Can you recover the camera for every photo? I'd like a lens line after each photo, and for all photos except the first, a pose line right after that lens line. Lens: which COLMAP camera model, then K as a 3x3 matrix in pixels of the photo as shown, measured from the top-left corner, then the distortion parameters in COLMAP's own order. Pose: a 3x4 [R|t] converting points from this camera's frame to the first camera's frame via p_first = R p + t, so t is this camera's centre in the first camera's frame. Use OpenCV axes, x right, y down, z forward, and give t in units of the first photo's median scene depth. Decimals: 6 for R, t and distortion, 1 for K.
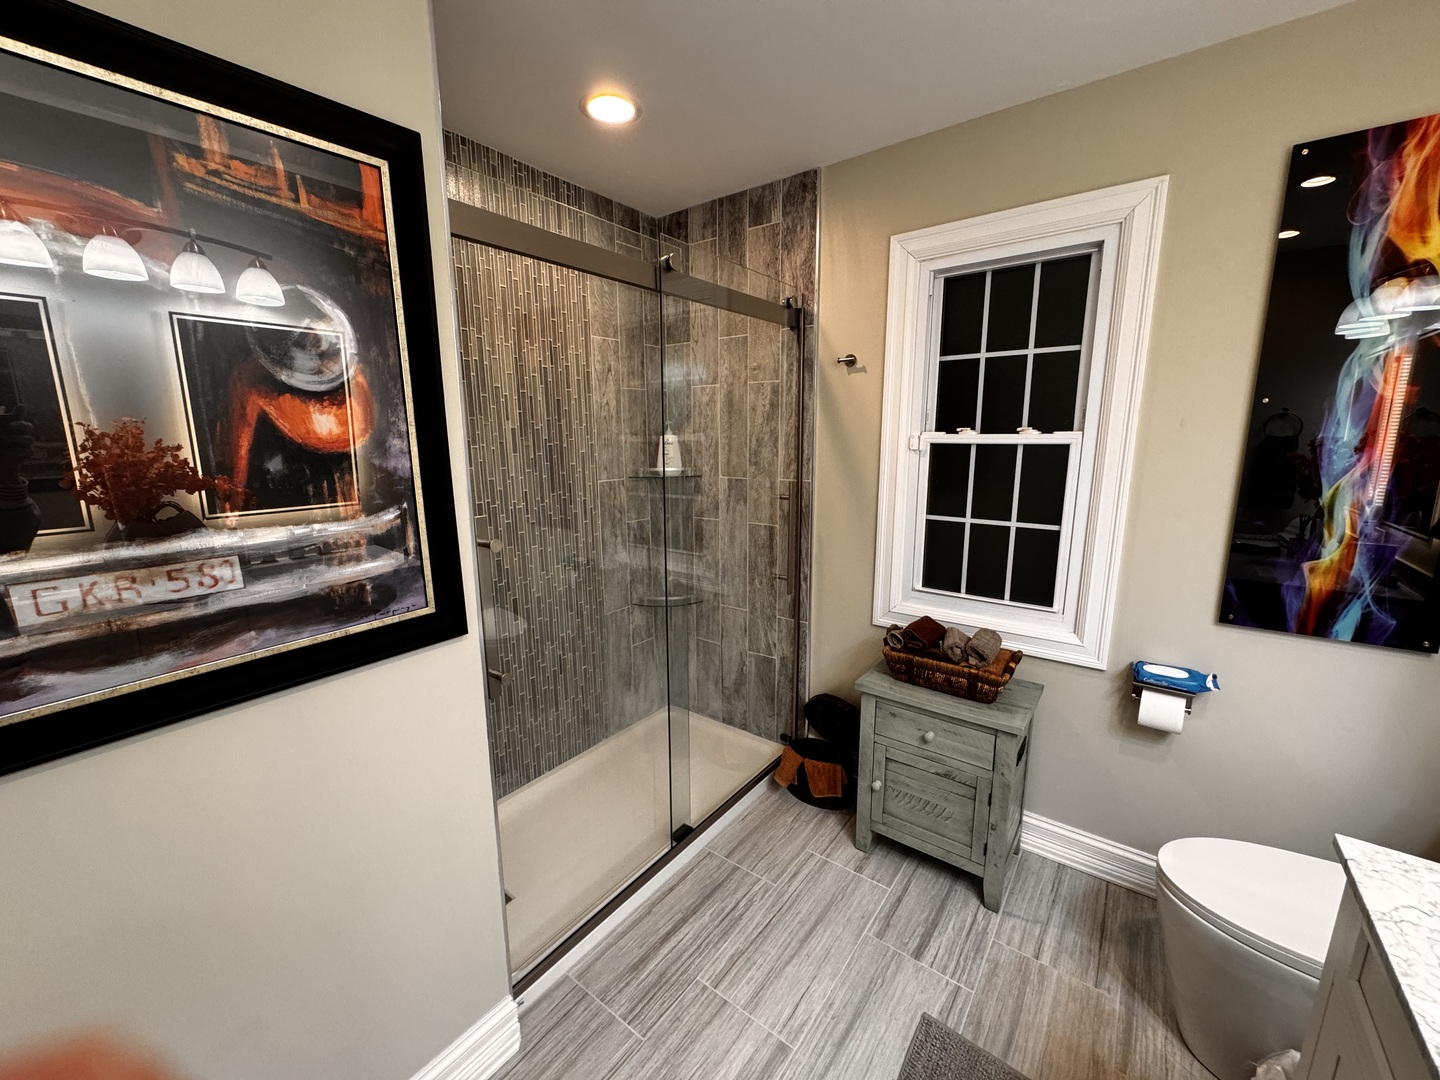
lens RADIAL K [[570.8, 0, 717.6], [0, 570.8, 539.0], [0, 0, 1]] dist [-0.002119, -0.000402]
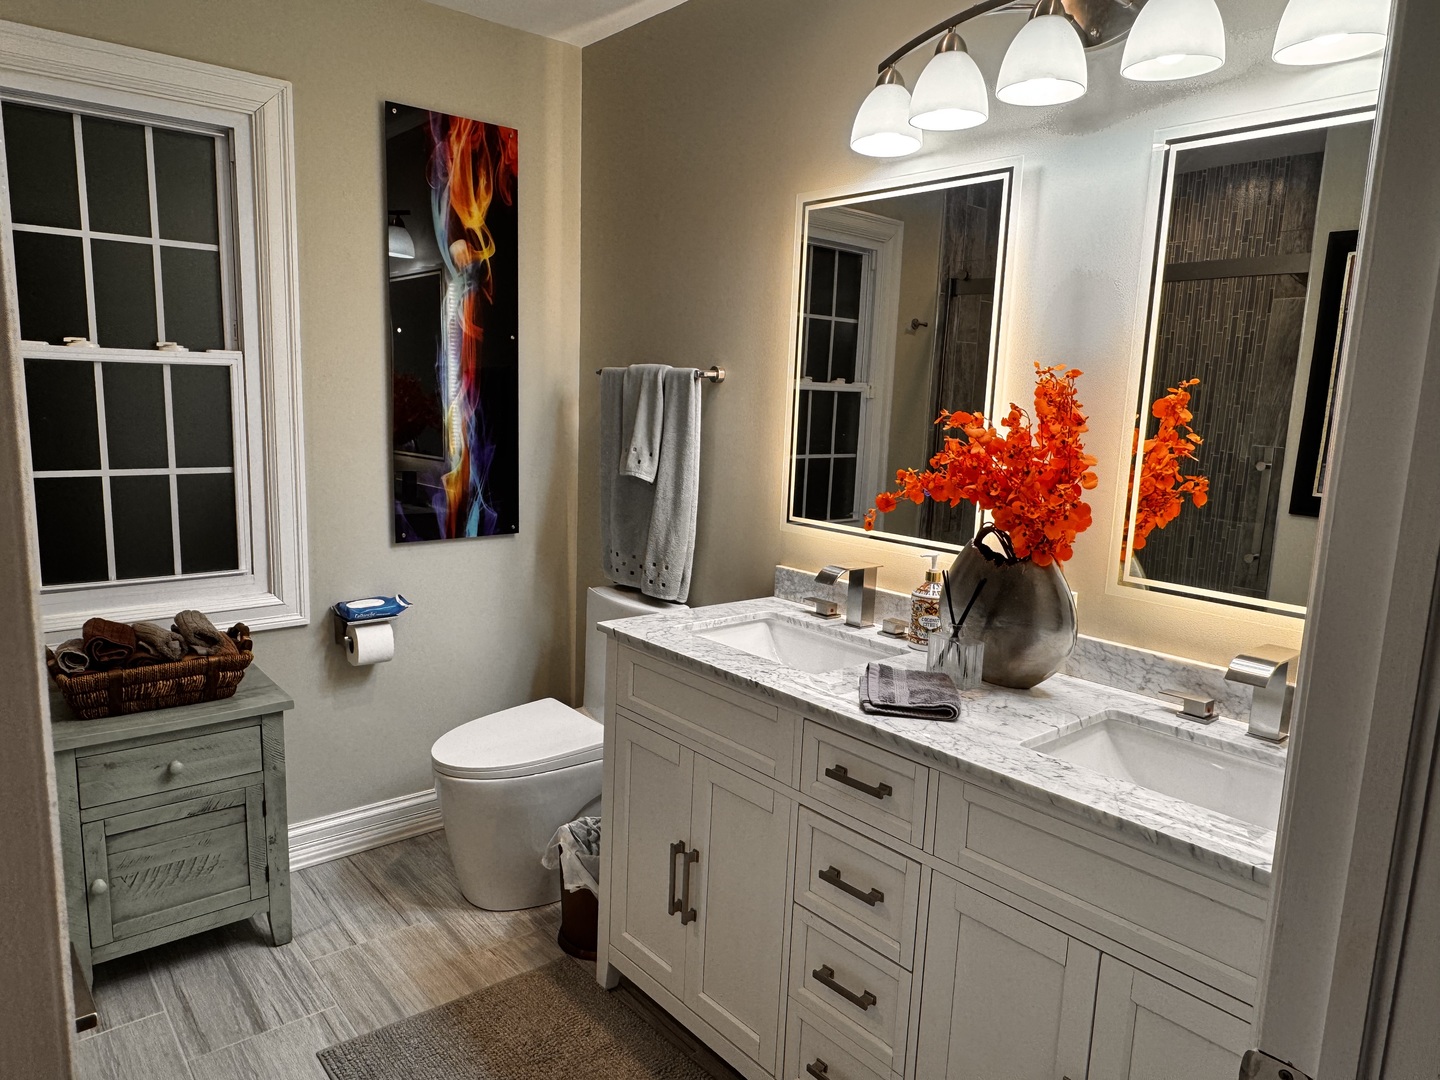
lens RADIAL K [[953.1, 0, 714.5], [0, 953.1, 541.0], [0, 0, 1]] dist [-0.001668, -0.002790]
pose [[0.216256, -0.141682, 0.966002, -0.611754], [0.143534, 0.983278, 0.112084, 0.029445], [-0.965728, 0.114416, 0.232976, 0.035940]]
